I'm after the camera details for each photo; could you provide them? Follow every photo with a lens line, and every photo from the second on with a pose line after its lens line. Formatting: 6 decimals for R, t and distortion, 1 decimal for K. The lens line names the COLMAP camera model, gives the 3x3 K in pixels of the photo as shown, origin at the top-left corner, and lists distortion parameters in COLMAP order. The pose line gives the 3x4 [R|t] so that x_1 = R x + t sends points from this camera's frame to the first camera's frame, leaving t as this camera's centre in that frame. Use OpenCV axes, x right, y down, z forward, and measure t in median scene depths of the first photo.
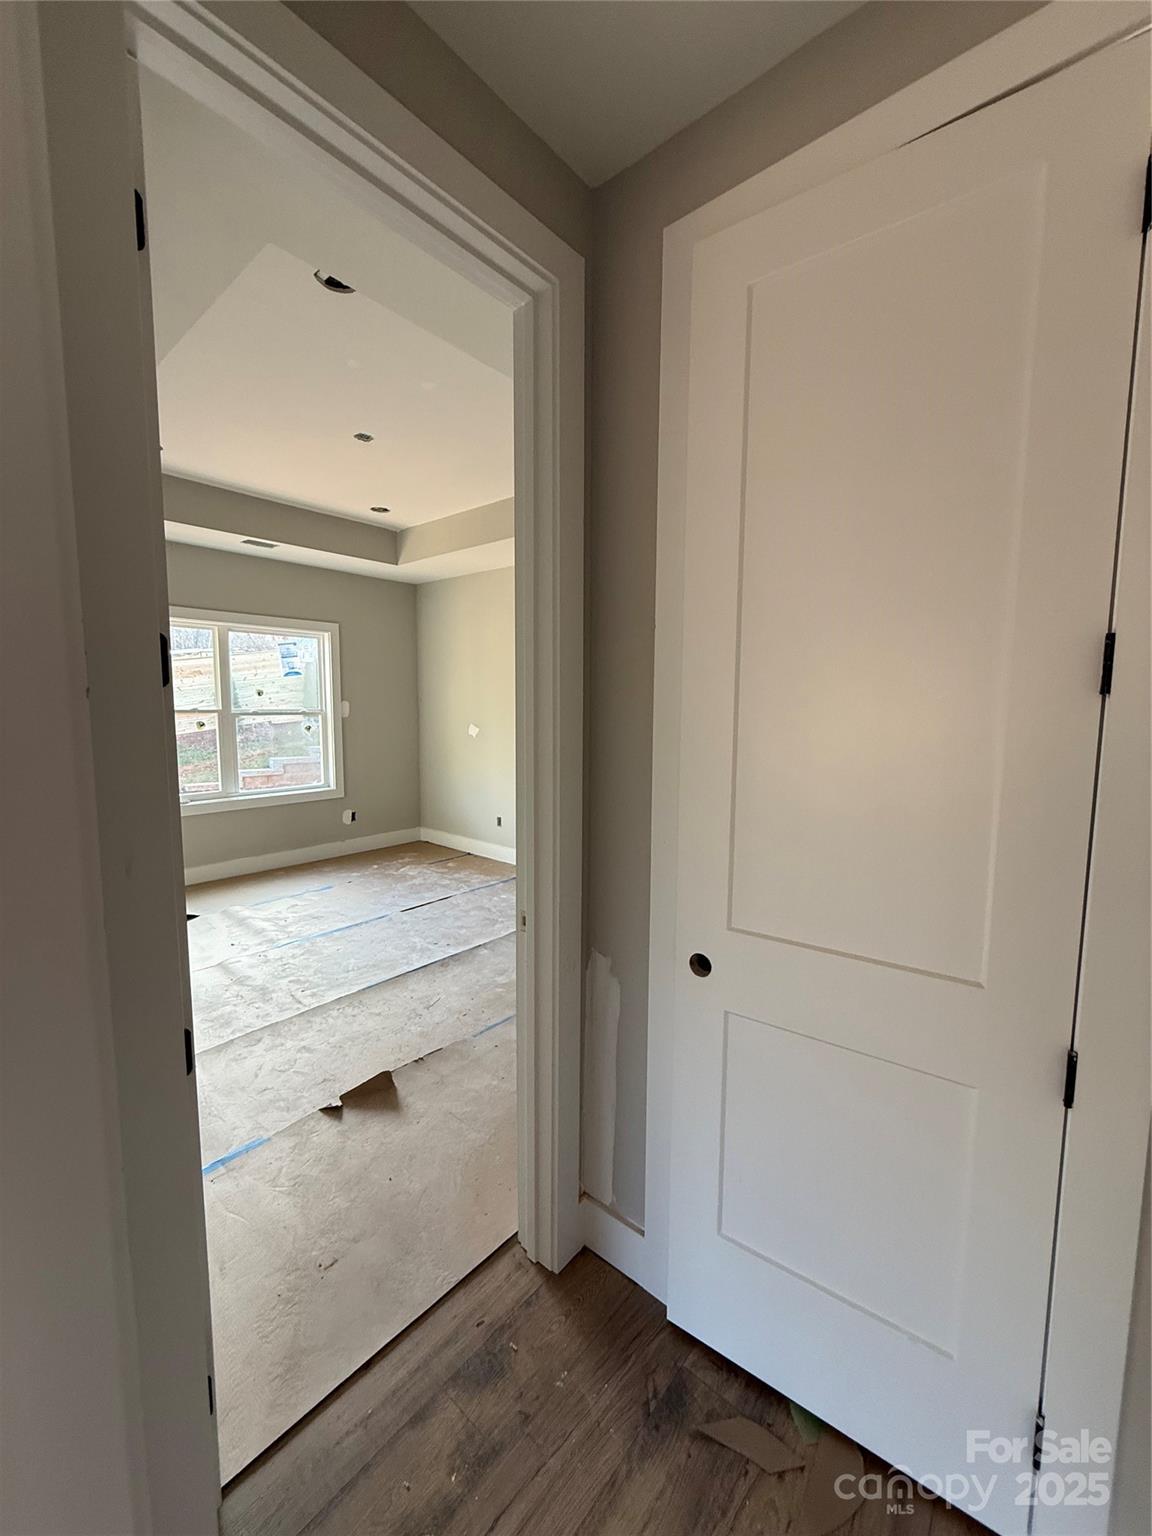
lens RADIAL K [[610.4, 0, 575.2], [0, 610.4, 763.5], [0, 0, 1]] dist [0.000887, -0.000284]
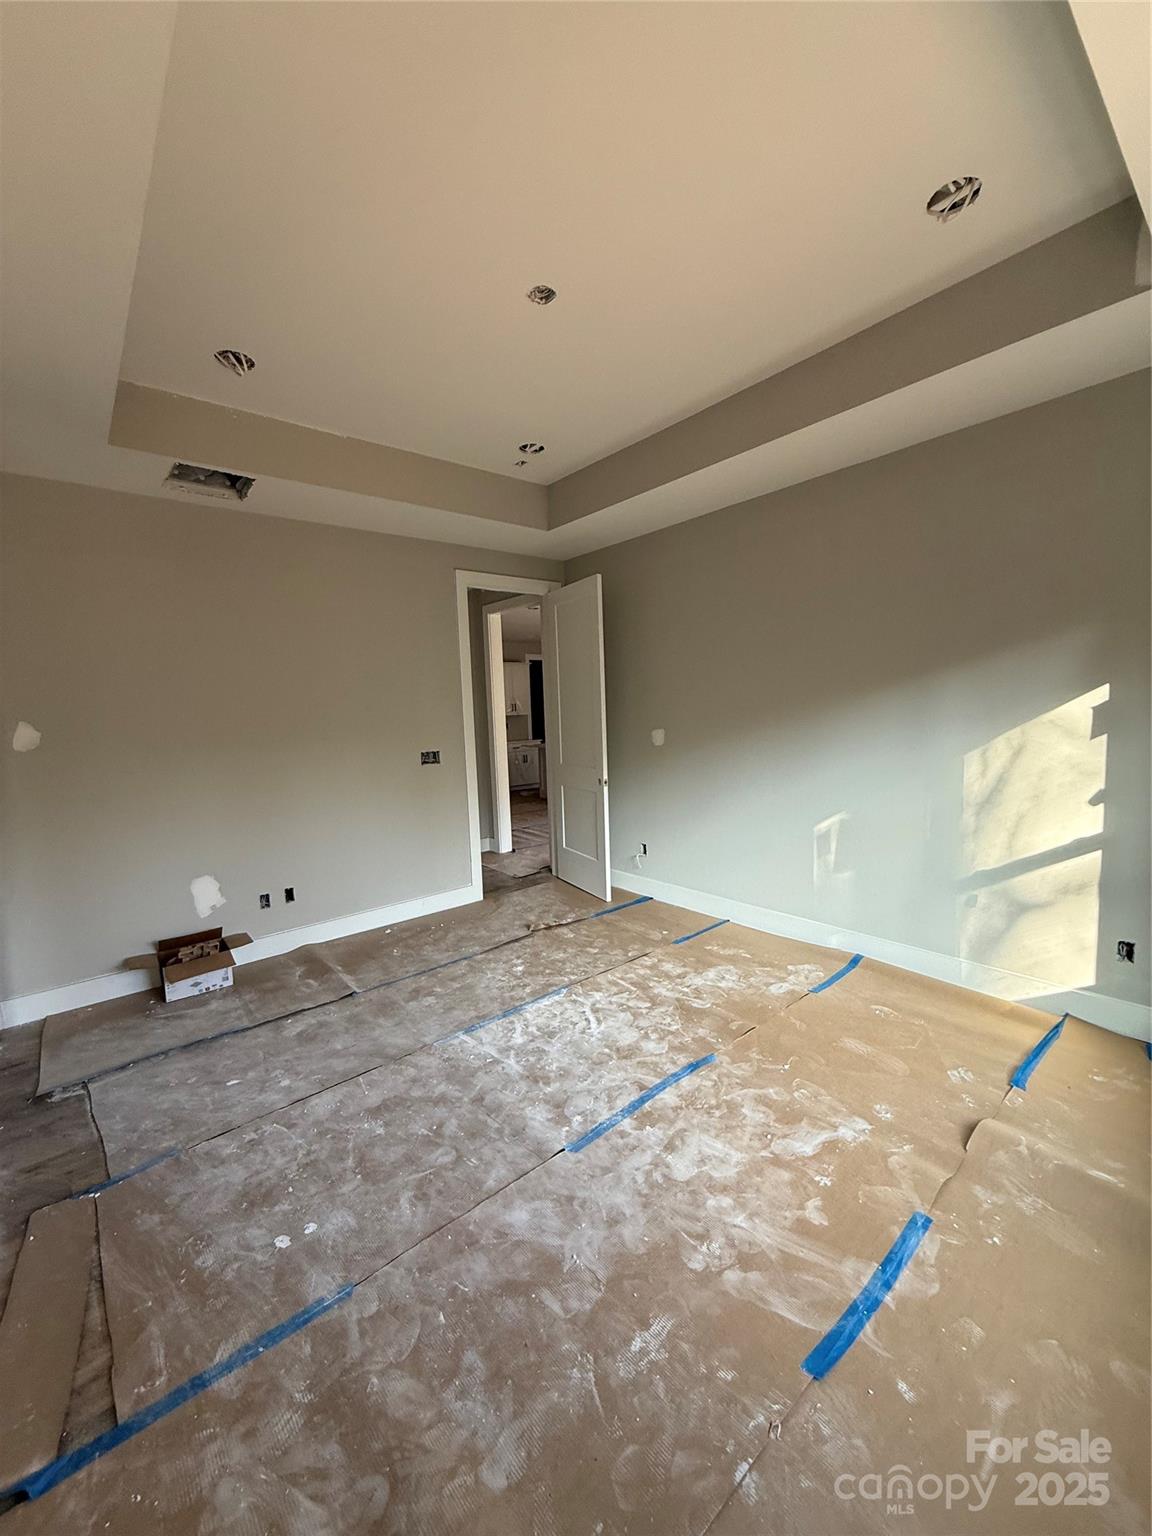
lens RADIAL K [[607.6, 0, 578.7], [0, 607.6, 767.0], [0, 0, 1]] dist [0.000710, -0.000012]
pose [[-0.986749, 0.010324, 0.161926, -0.353389], [0.042391, 0.979715, 0.195862, -0.125703], [-0.156620, 0.200131, -0.967170, 1.260378]]
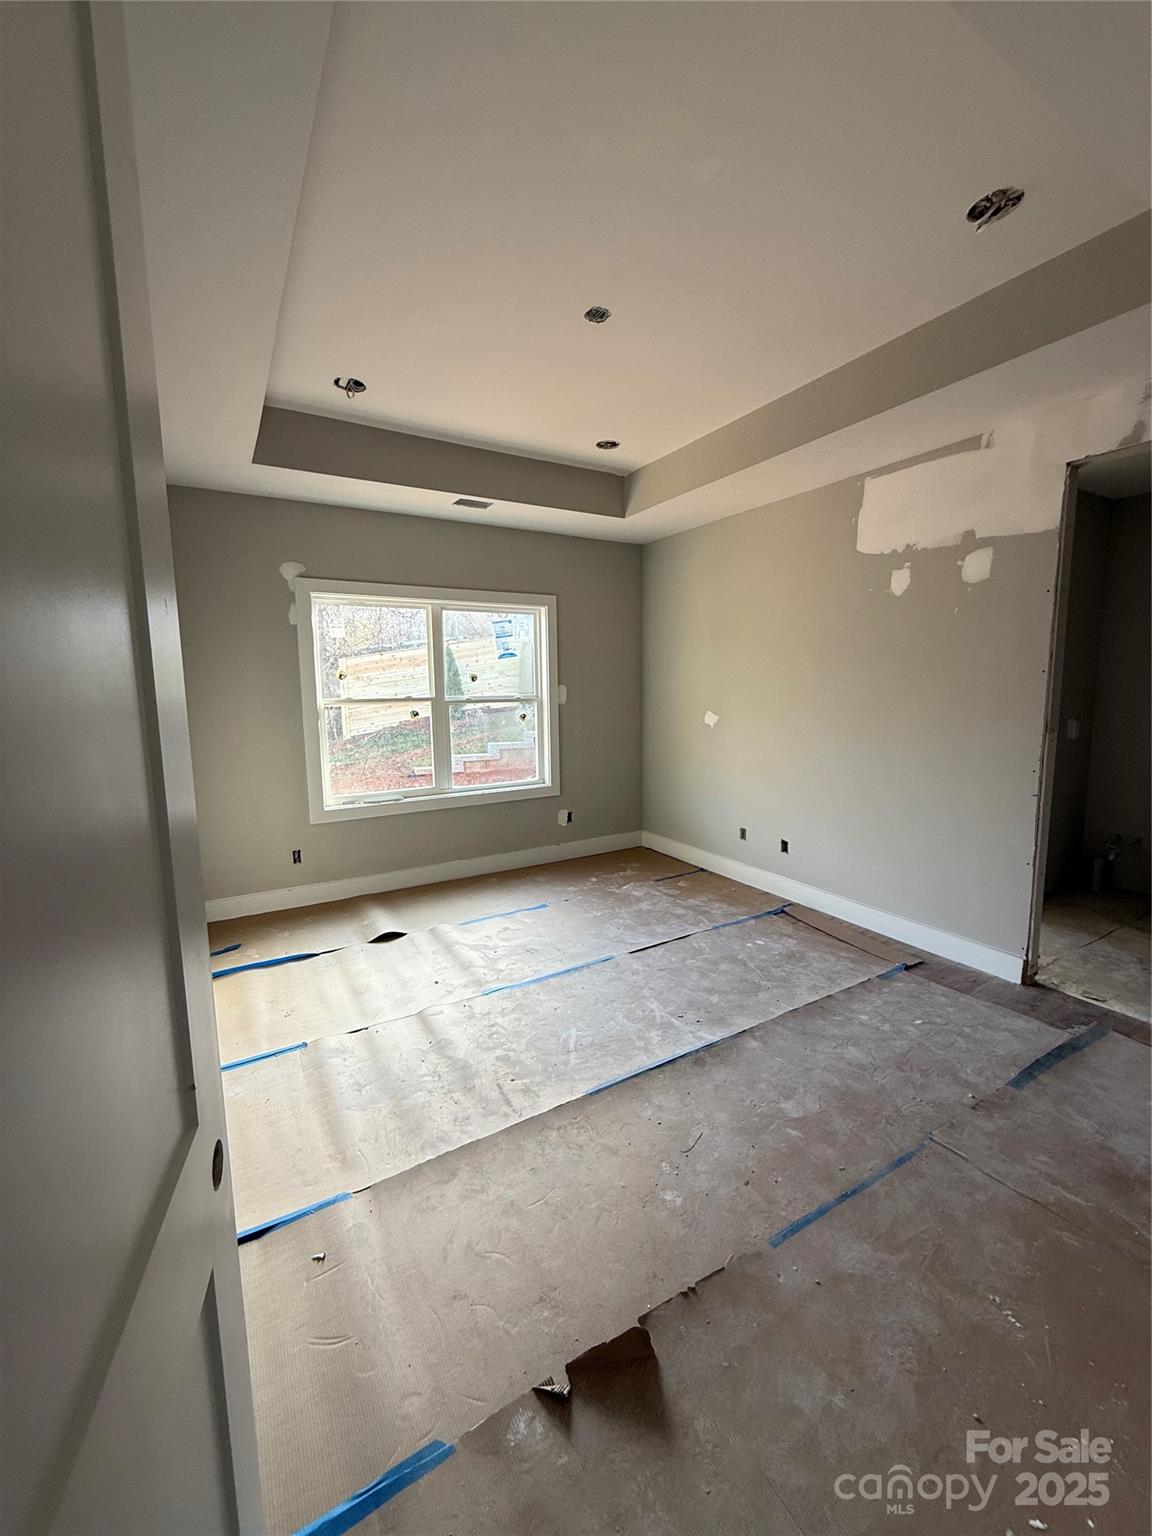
lens RADIAL K [[610.4, 0, 575.2], [0, 610.4, 763.5], [0, 0, 1]] dist [0.000887, -0.000284]
pose [[0.946946, 0.021645, -0.320664, -0.096053], [-0.012032, 0.999418, 0.031930, -0.023157], [0.321169, -0.026378, 0.946655, 0.220950]]
